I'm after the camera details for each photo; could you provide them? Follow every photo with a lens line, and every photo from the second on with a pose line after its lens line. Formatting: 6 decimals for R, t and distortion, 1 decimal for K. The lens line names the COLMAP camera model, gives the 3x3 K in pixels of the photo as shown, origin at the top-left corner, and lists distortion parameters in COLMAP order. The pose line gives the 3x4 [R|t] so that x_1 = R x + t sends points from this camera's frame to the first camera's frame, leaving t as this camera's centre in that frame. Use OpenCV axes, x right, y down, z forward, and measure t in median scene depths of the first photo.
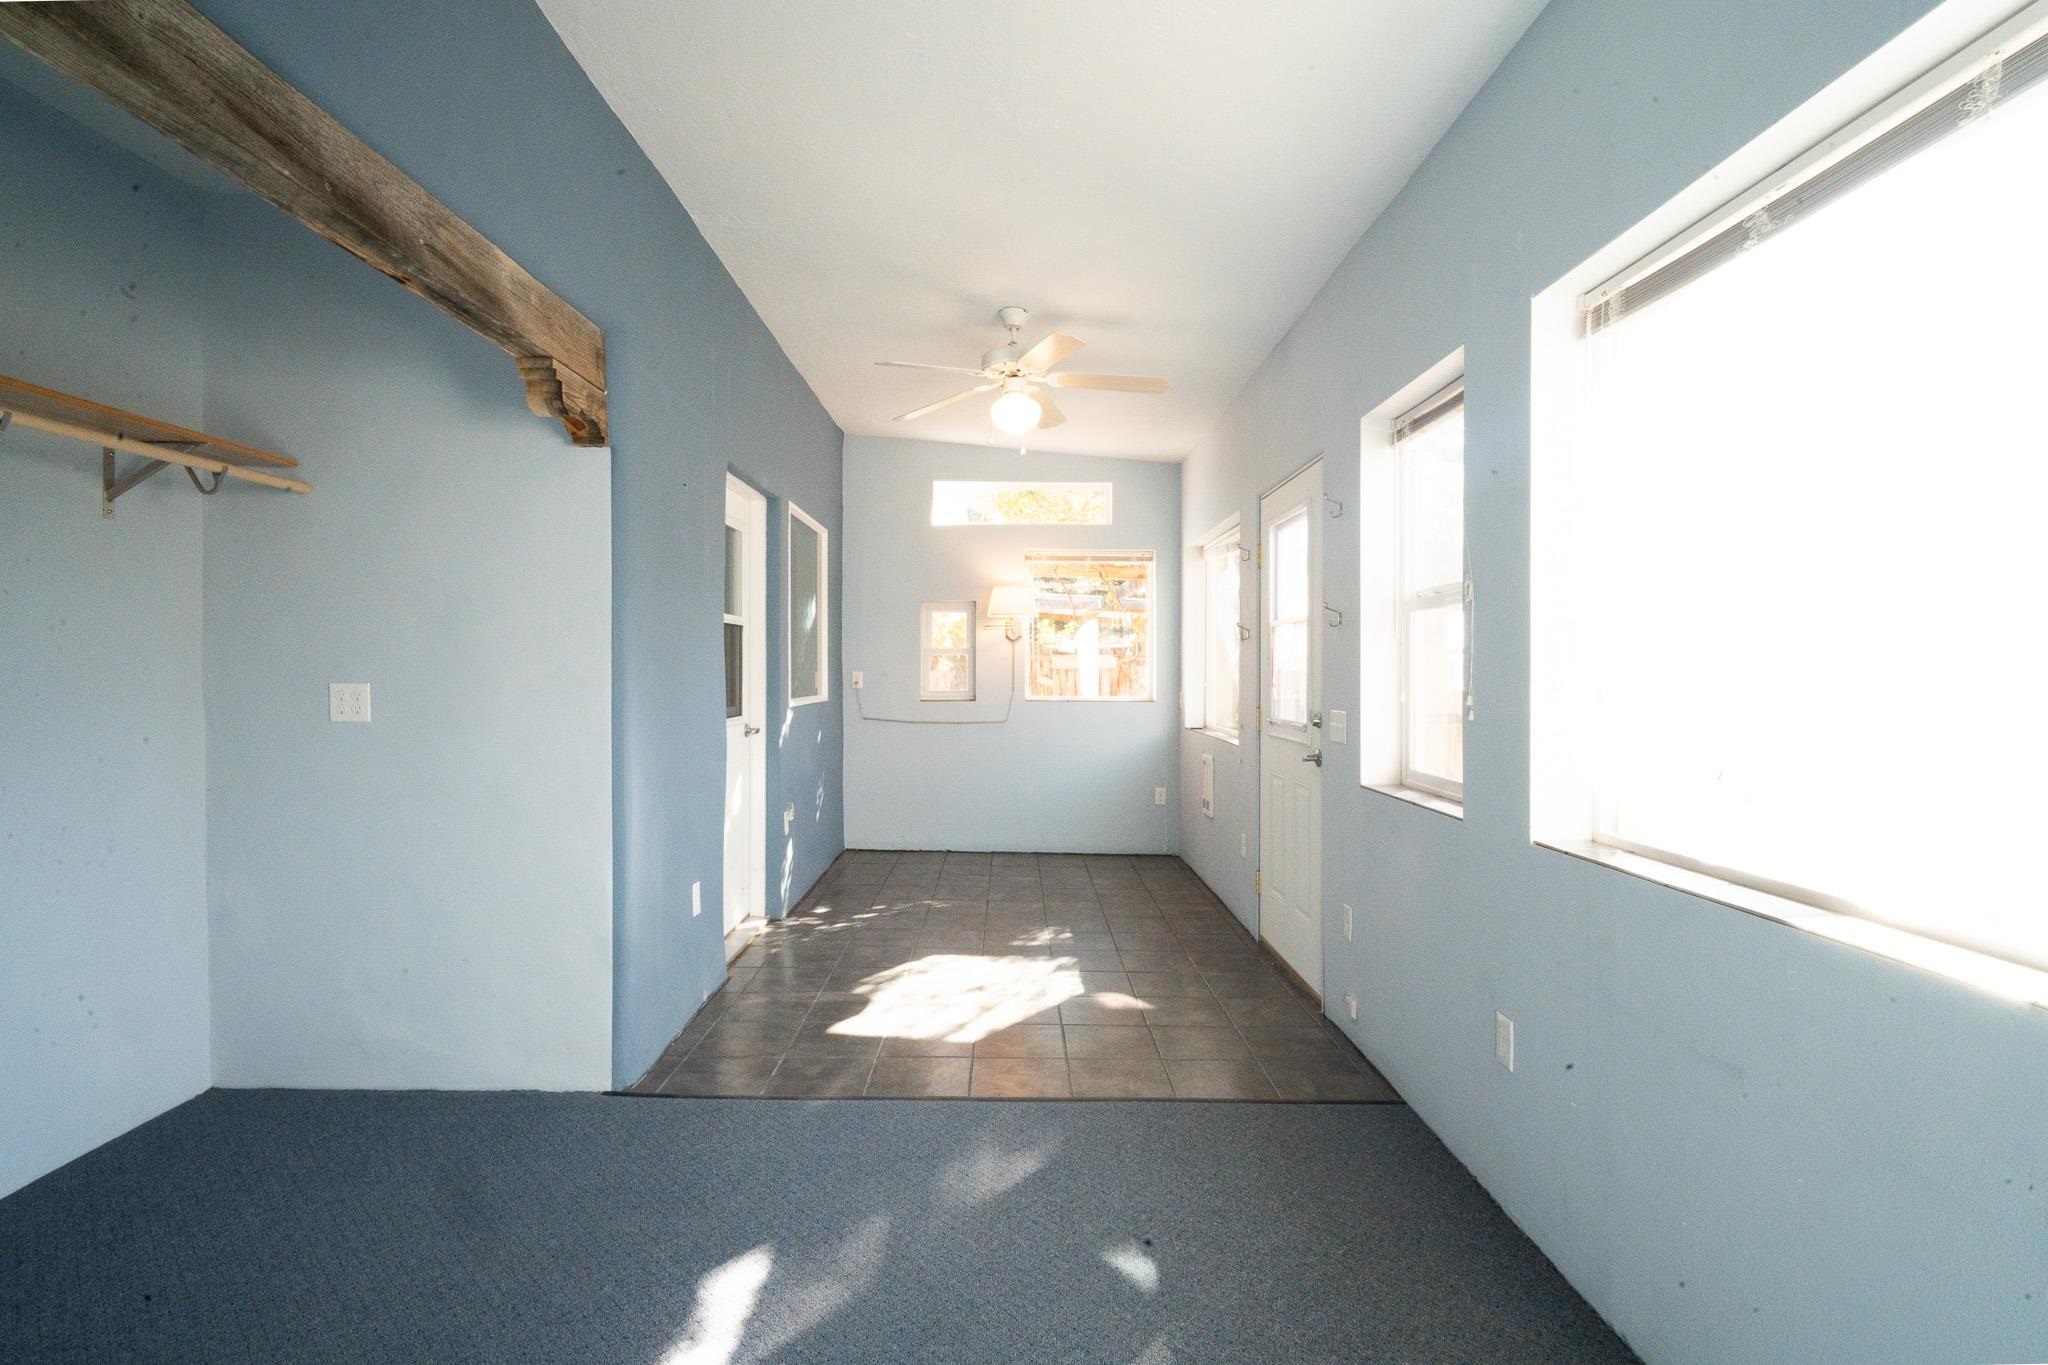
lens RADIAL K [[956.2, 0, 1026.3], [0, 956.2, 679.0], [0, 0, 1]] dist [-0.006264, -0.003354]
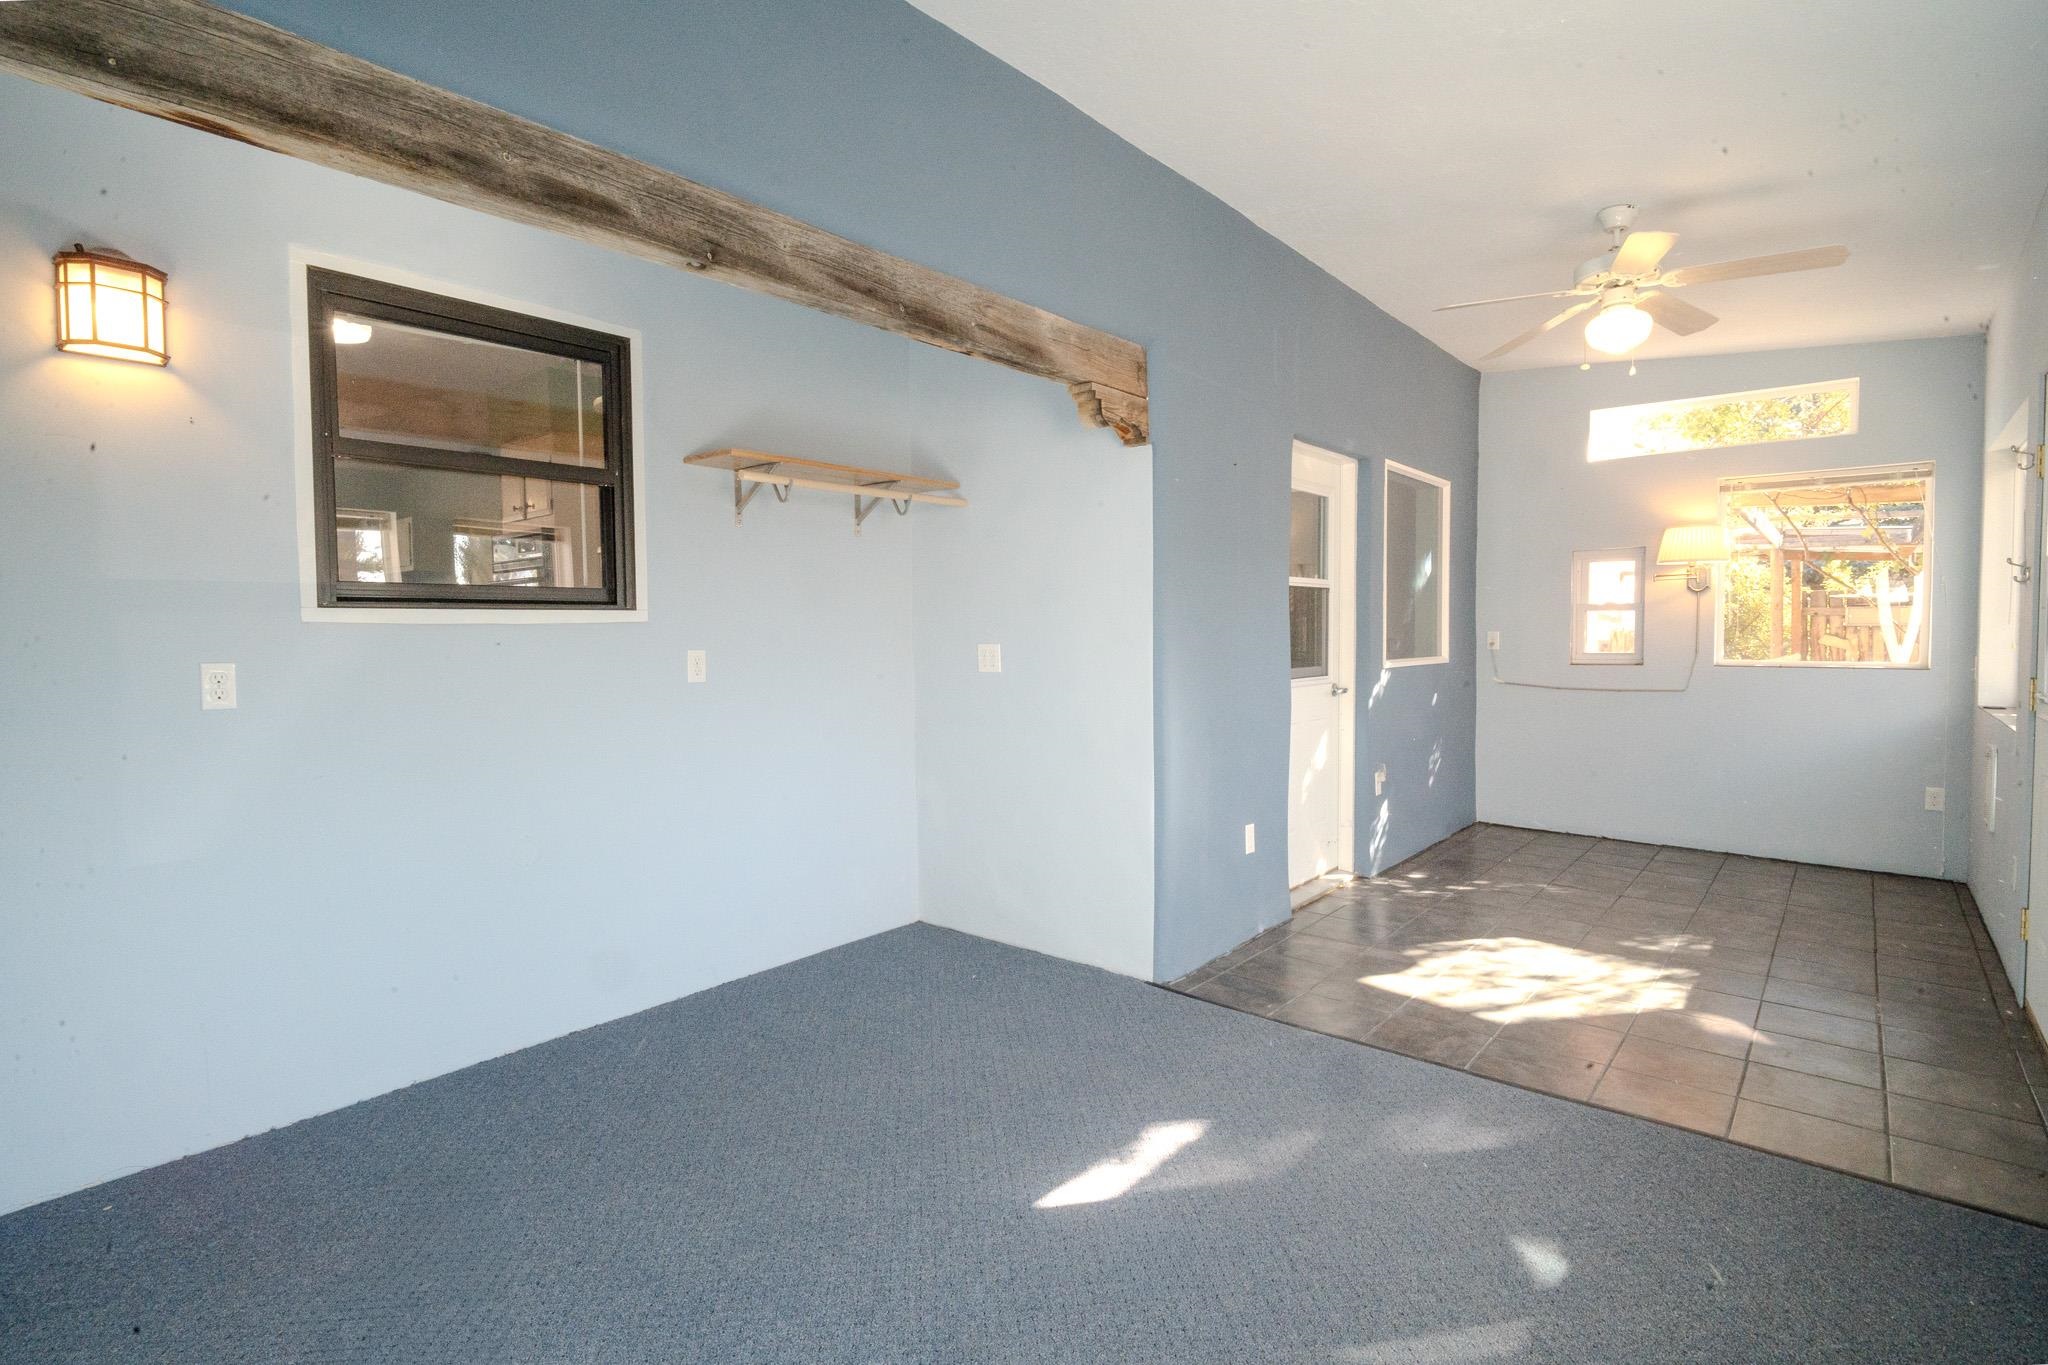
lens RADIAL K [[956.2, 0, 1006.0], [0, 956.2, 677.4], [0, 0, 1]] dist [-0.006264, -0.003354]
pose [[0.763802, 0.020982, -0.645110, 0.132662], [0.003497, 0.999322, 0.036642, 0.001605], [0.645441, -0.030243, 0.763211, -0.019927]]
